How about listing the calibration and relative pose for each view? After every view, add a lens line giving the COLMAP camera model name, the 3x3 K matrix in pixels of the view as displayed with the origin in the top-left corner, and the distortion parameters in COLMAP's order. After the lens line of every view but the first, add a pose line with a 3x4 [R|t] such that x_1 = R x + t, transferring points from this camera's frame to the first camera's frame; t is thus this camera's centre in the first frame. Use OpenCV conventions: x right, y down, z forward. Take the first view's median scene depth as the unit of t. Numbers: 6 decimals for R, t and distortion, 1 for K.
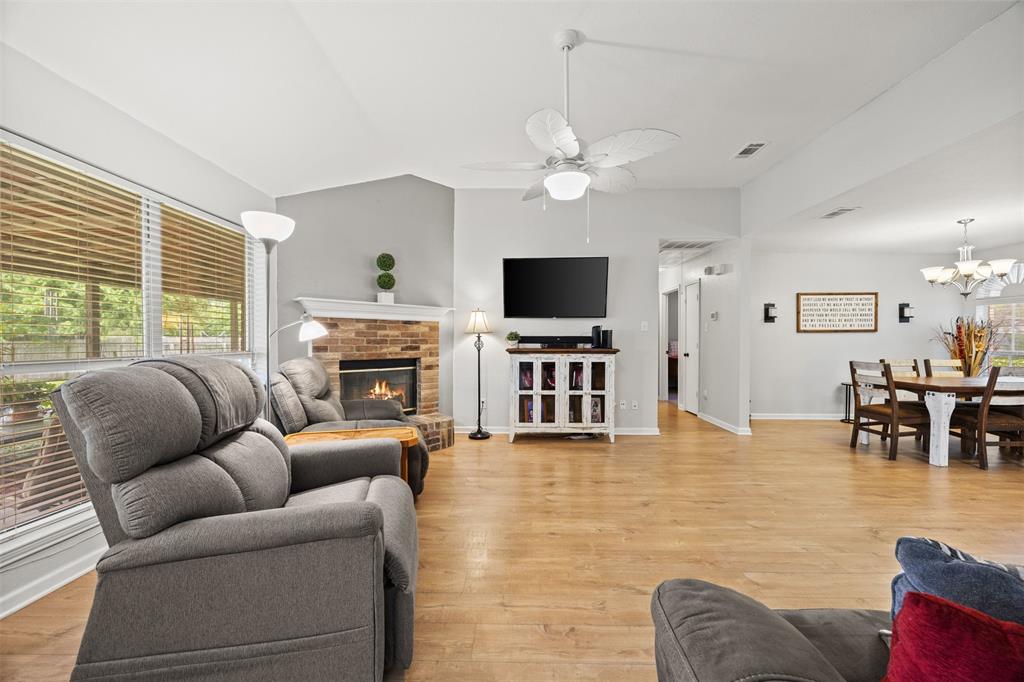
lens RADIAL K [[390.6, 0, 514.7], [0, 390.6, 342.5], [0, 0, 1]] dist [-0.001610, 0.000119]
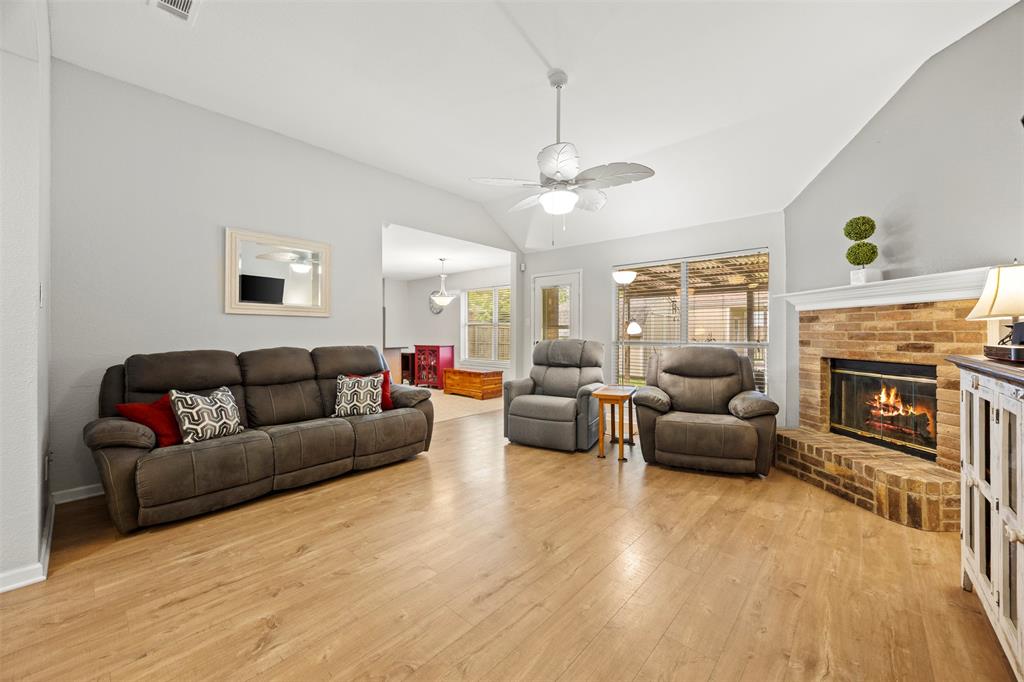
lens RADIAL K [[390.6, 0, 517.2], [0, 390.6, 332.4], [0, 0, 1]] dist [-0.001610, 0.000119]
pose [[-0.661374, -0.006015, -0.750032, 0.596236], [-0.009170, 0.999958, 0.000067, -0.003638], [0.750000, 0.006922, -0.661401, 0.921763]]
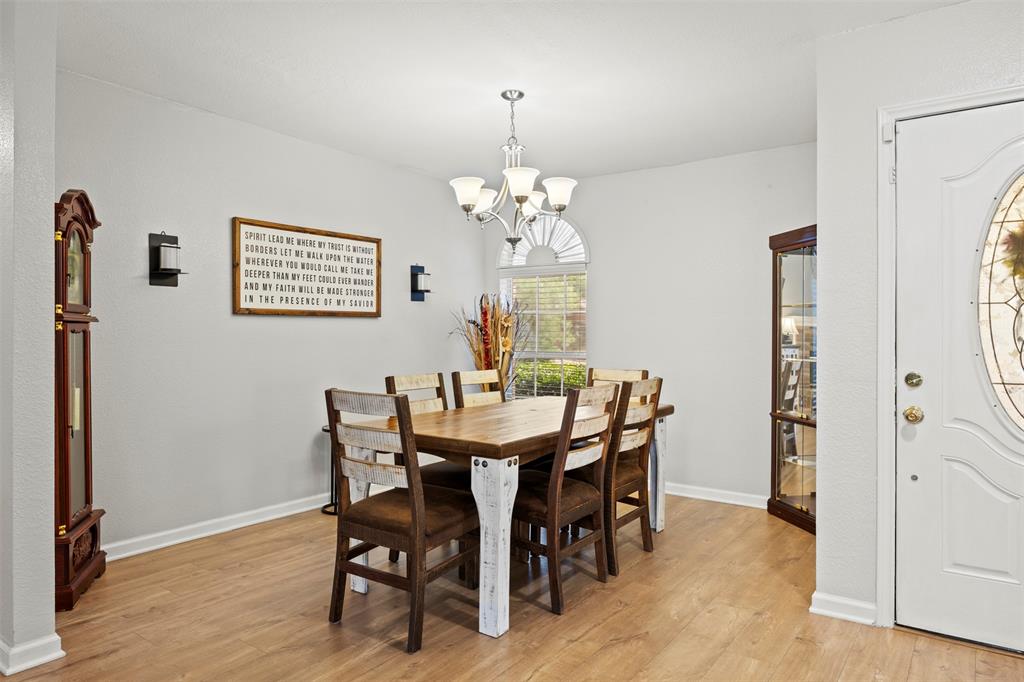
lens RADIAL K [[650.4, 0, 514.1], [0, 650.4, 339.8], [0, 0, 1]] dist [-0.015042, 0.004548]
pose [[0.579493, -0.006305, 0.814953, 0.428404], [0.005872, 0.999976, 0.003561, -0.000216], [-0.814956, 0.002722, 0.579516, 0.463285]]
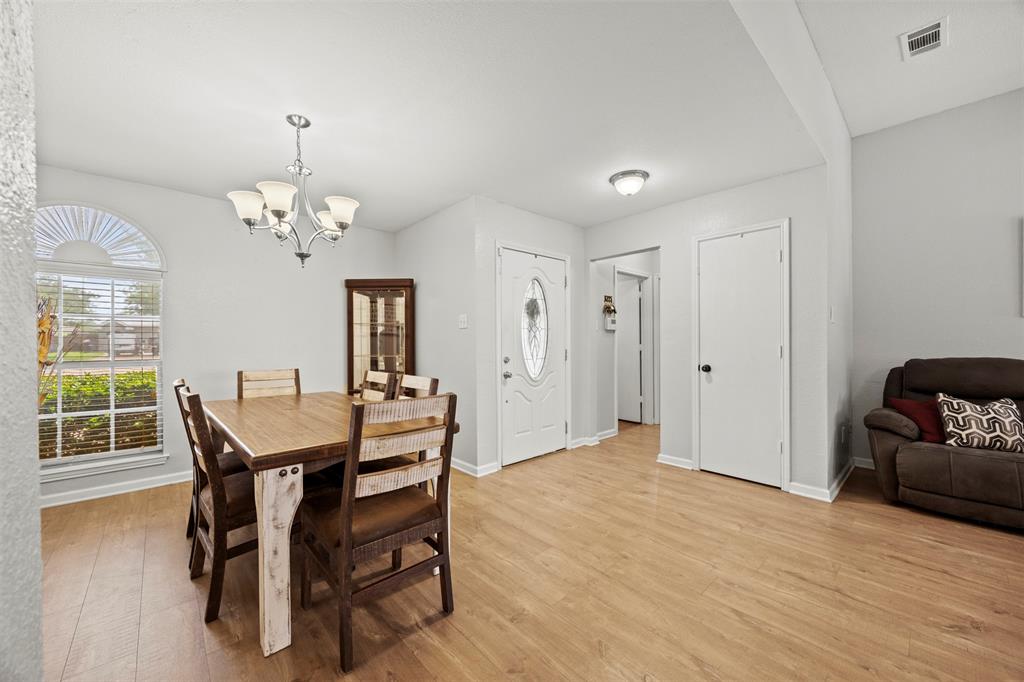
lens RADIAL K [[390.6, 0, 505.7], [0, 390.6, 339.2], [0, 0, 1]] dist [-0.001610, 0.000119]
pose [[-0.672549, 0.004395, 0.740039, 0.500676], [0.008187, 0.999965, 0.001502, -0.005098], [-0.740007, 0.007069, -0.672562, 1.084924]]
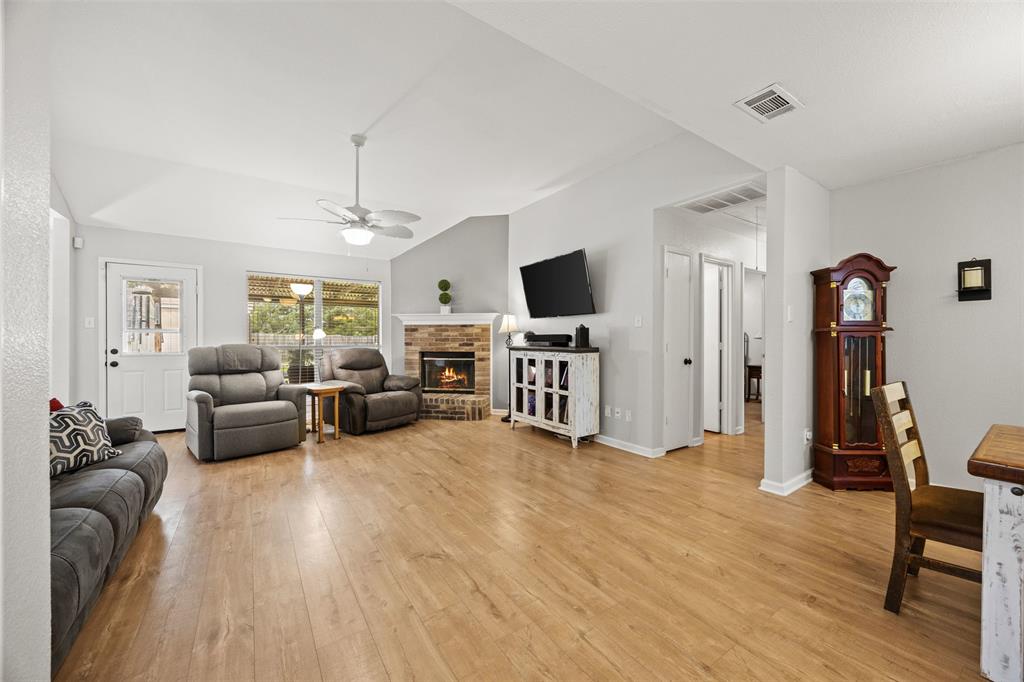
lens RADIAL K [[390.6, 0, 505.7], [0, 390.6, 339.2], [0, 0, 1]] dist [-0.001610, 0.000119]
pose [[0.560030, -0.001822, -0.828470, 0.929124], [-0.005316, 0.999969, -0.005793, 0.002620], [0.828455, 0.007648, 0.560003, 0.342059]]
